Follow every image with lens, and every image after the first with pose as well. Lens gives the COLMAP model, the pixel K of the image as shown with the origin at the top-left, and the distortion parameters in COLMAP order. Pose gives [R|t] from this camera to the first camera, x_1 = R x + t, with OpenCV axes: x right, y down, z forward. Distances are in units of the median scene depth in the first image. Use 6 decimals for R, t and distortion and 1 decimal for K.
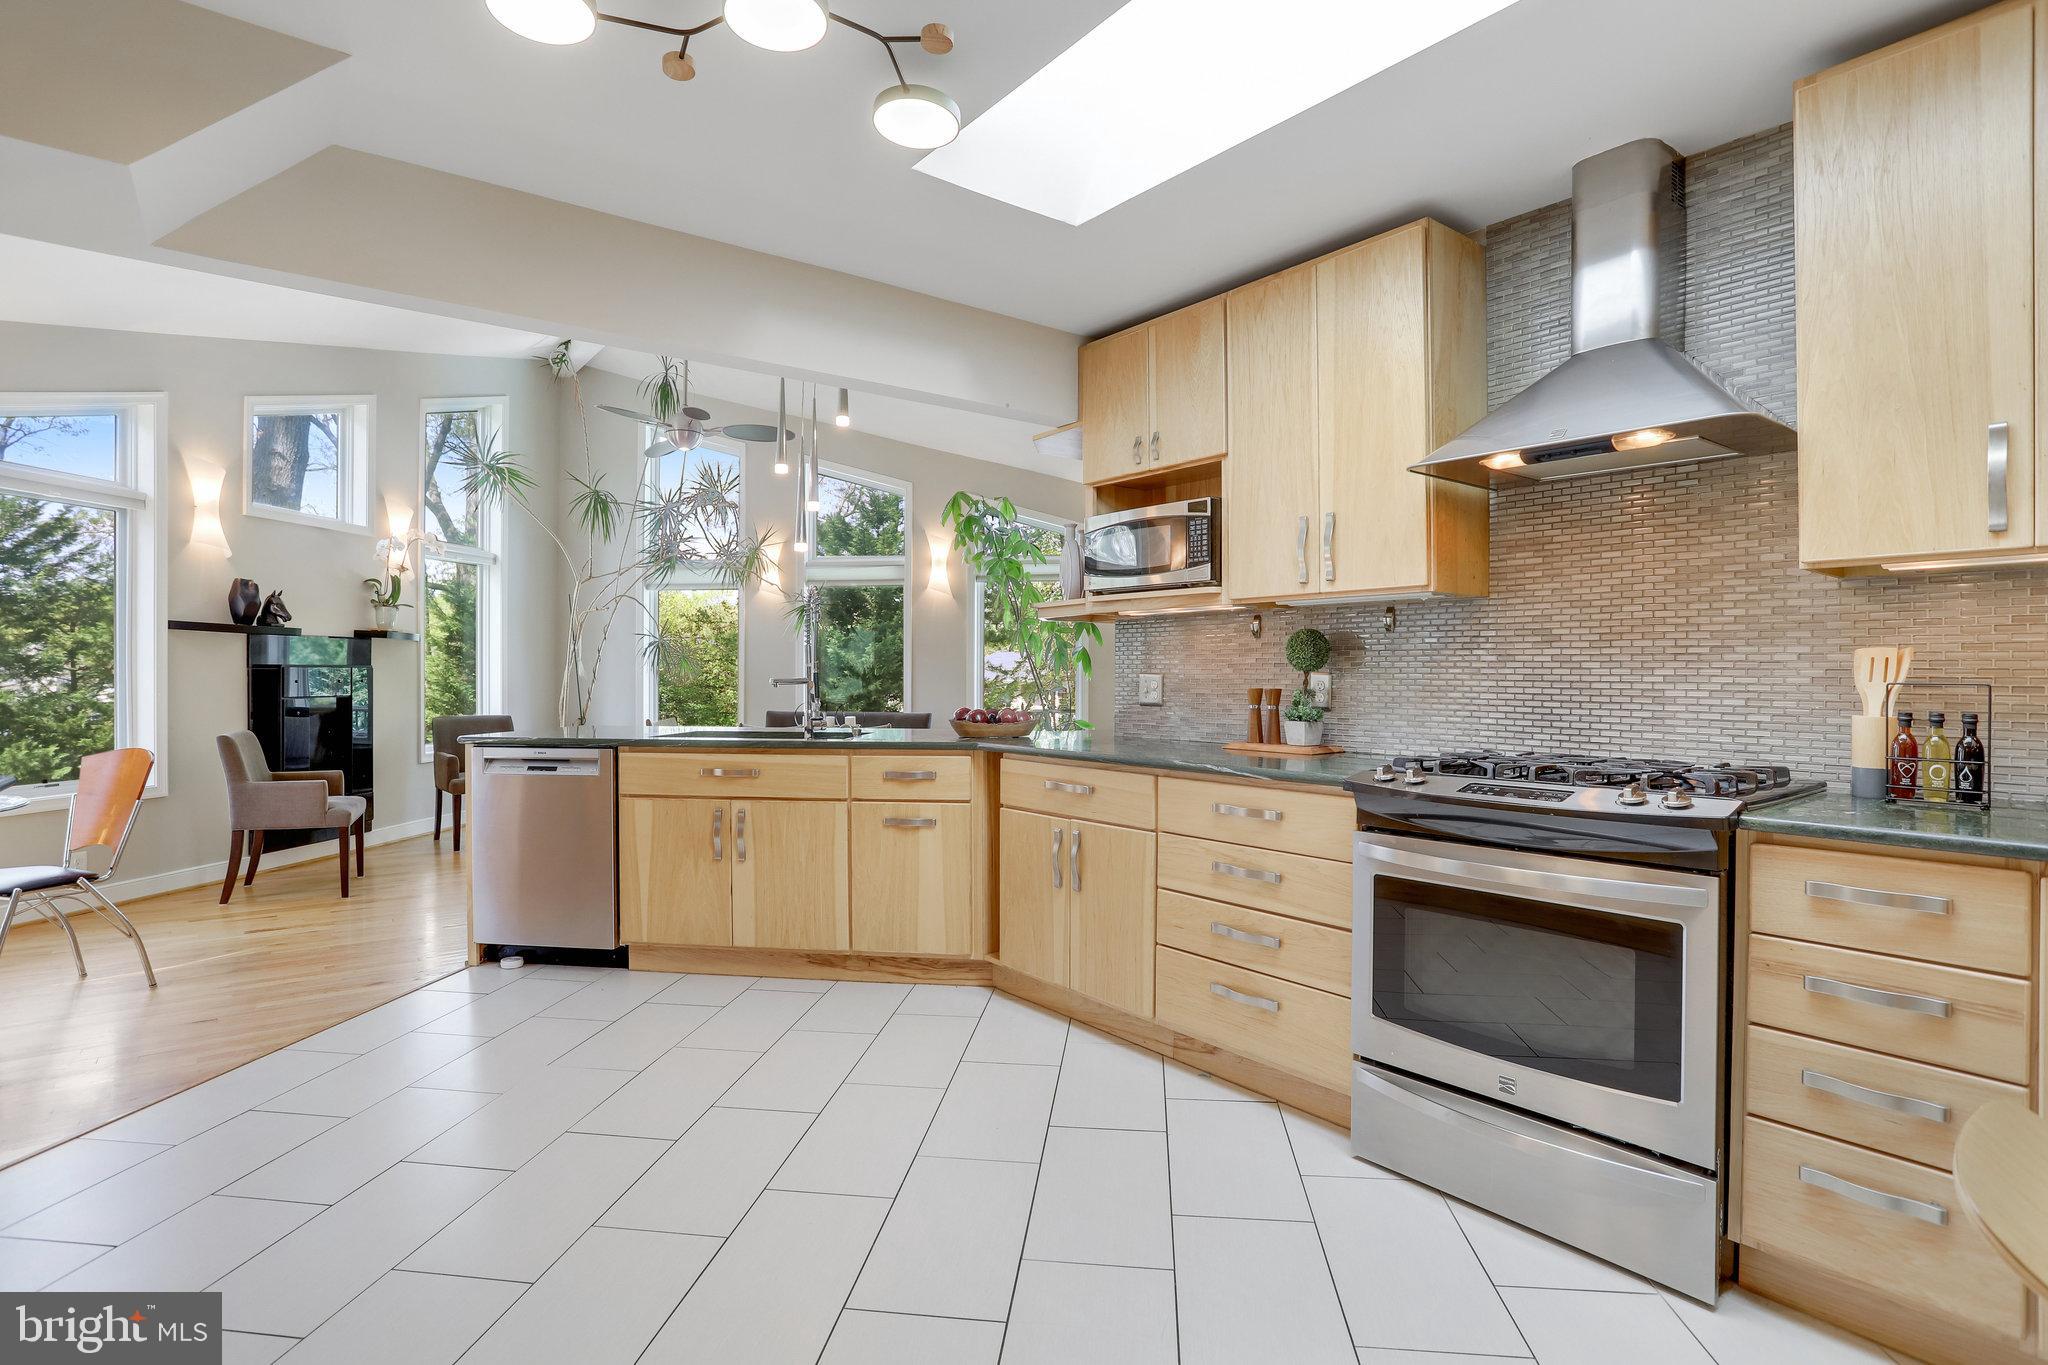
lens RADIAL K [[1018.6, 0, 1025.0], [0, 1018.6, 673.8], [0, 0, 1]] dist [-0.045468, 0.001456]
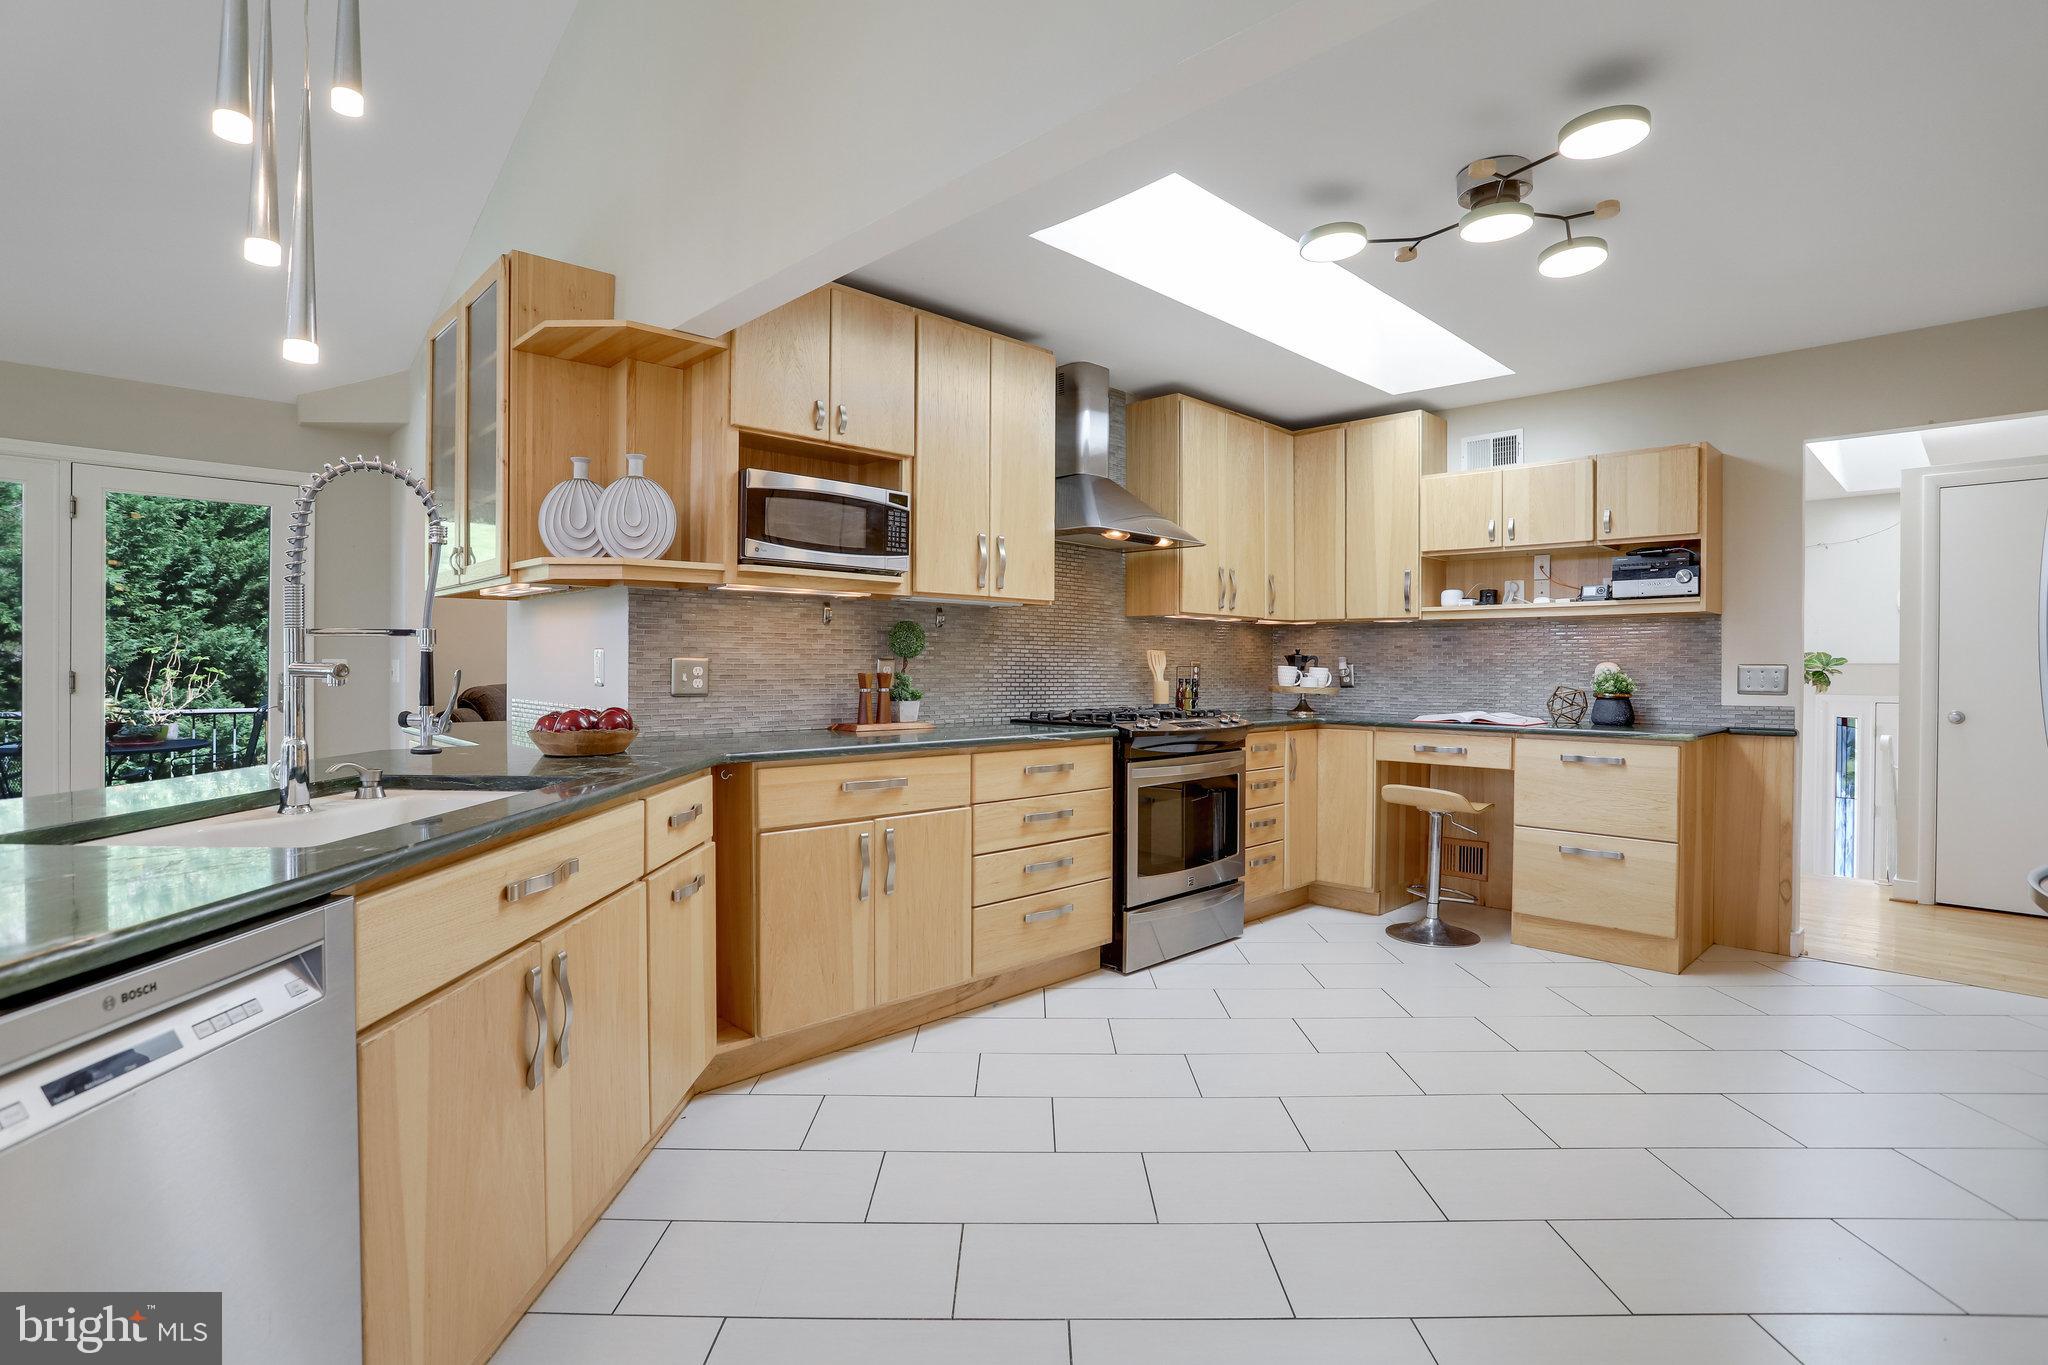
lens RADIAL K [[1018.6, 0, 1025.0], [0, 1018.6, 673.8], [0, 0, 1]] dist [-0.045468, 0.001456]
pose [[-0.115442, -0.008208, 0.993280, -0.953057], [-0.005178, 0.999957, 0.007662, 0.006921], [-0.993301, -0.004259, -0.115479, 1.068550]]
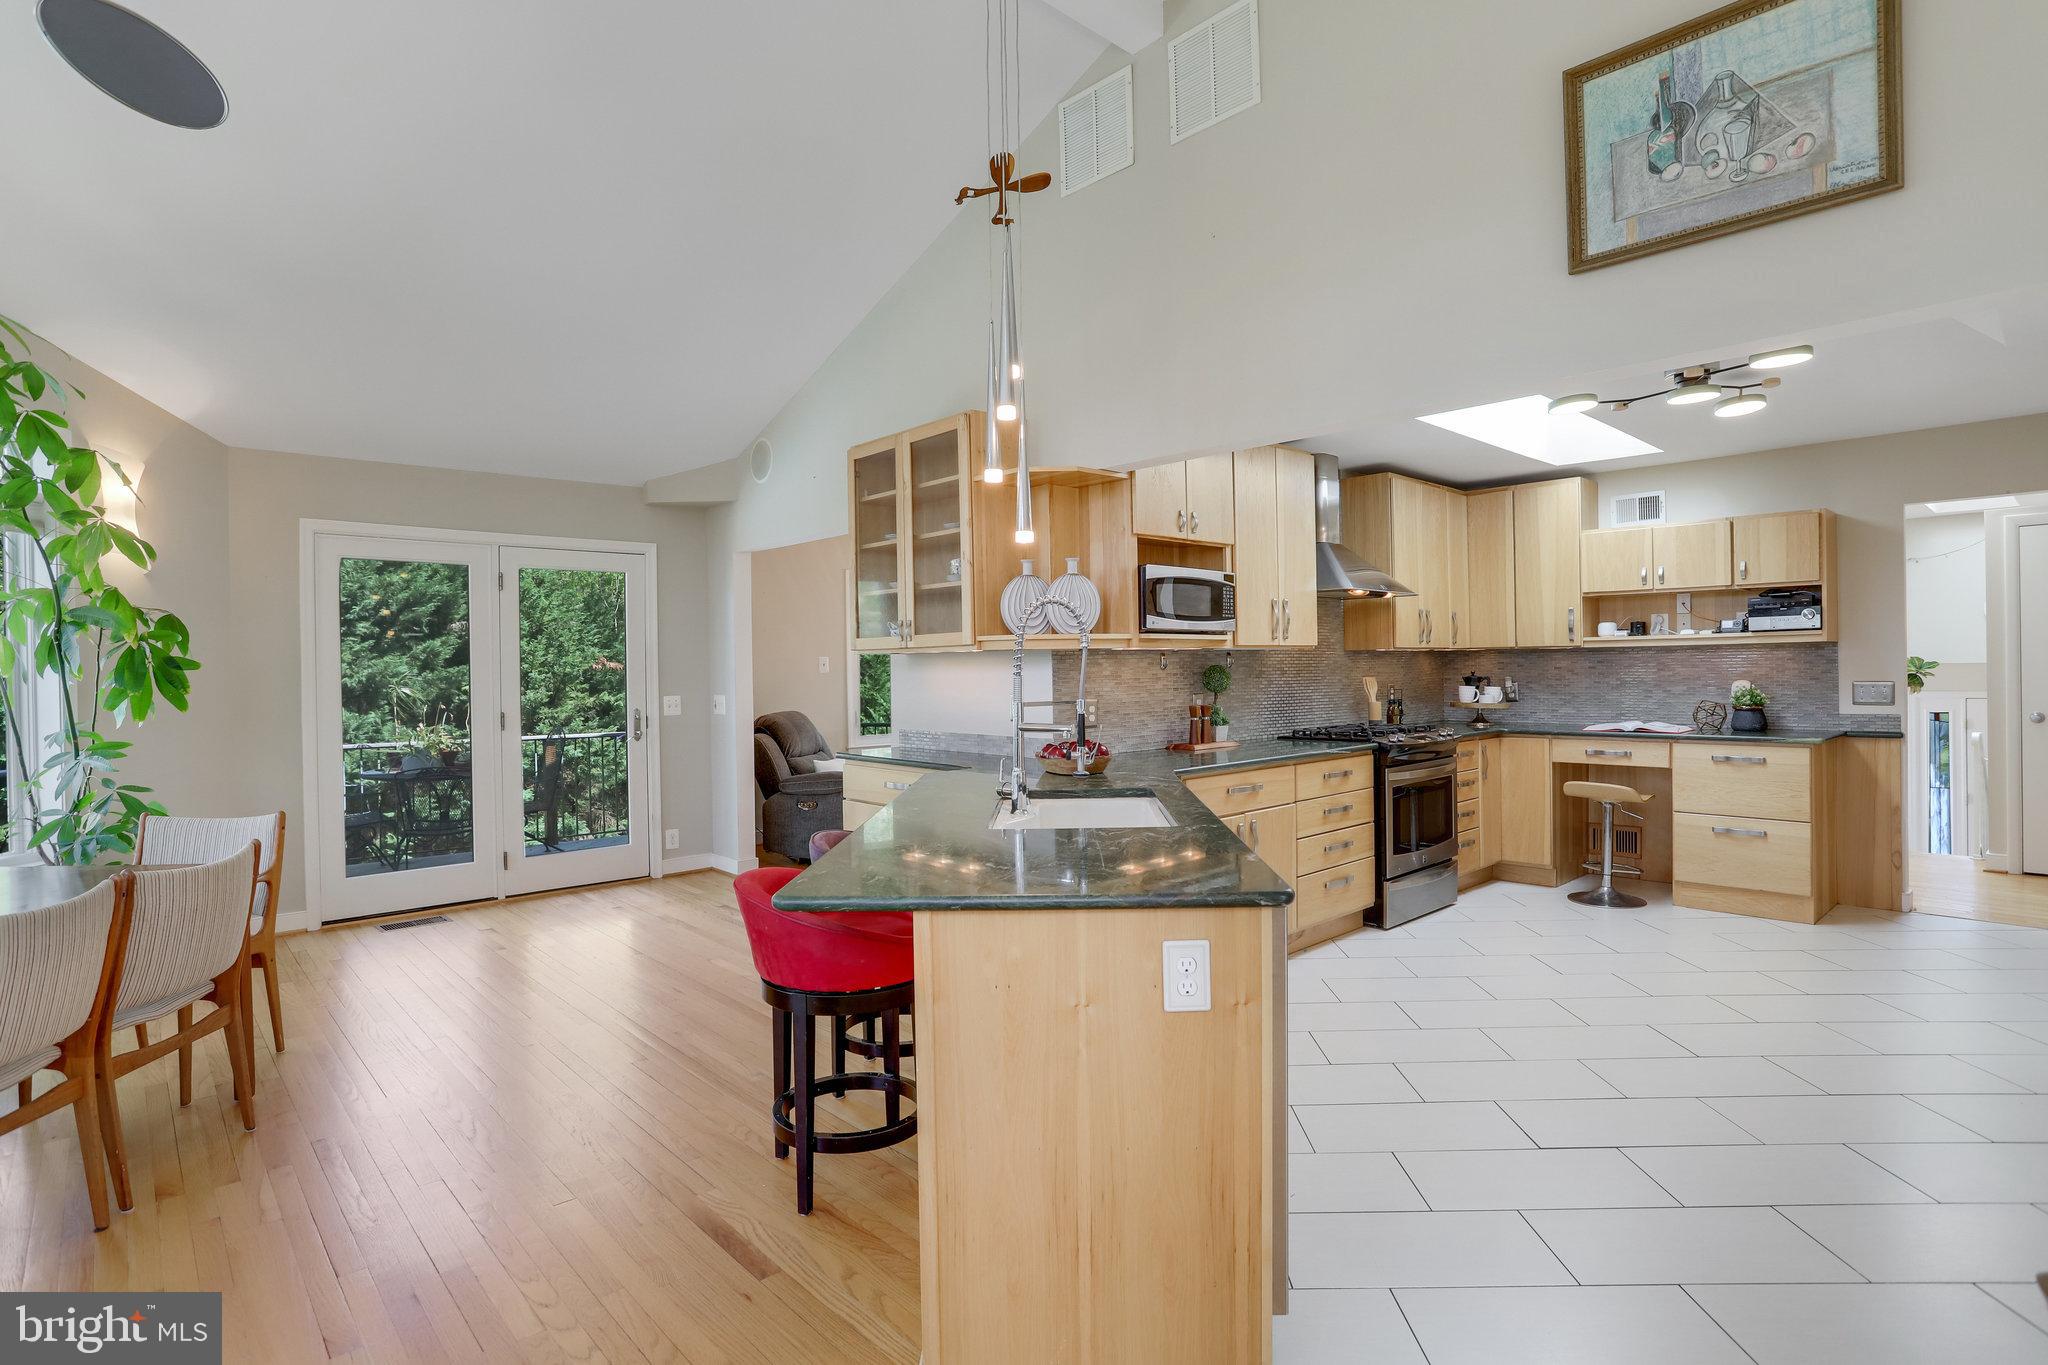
lens RADIAL K [[1056.8, 0, 1024.3], [0, 1056.8, 672.3], [0, 0, 1]] dist [-0.025984, -0.001049]
pose [[-0.089662, -0.003097, 0.995967, -1.375475], [0.016182, 0.999859, 0.004566, -0.048208], [-0.995841, 0.016526, -0.089599, 1.531519]]
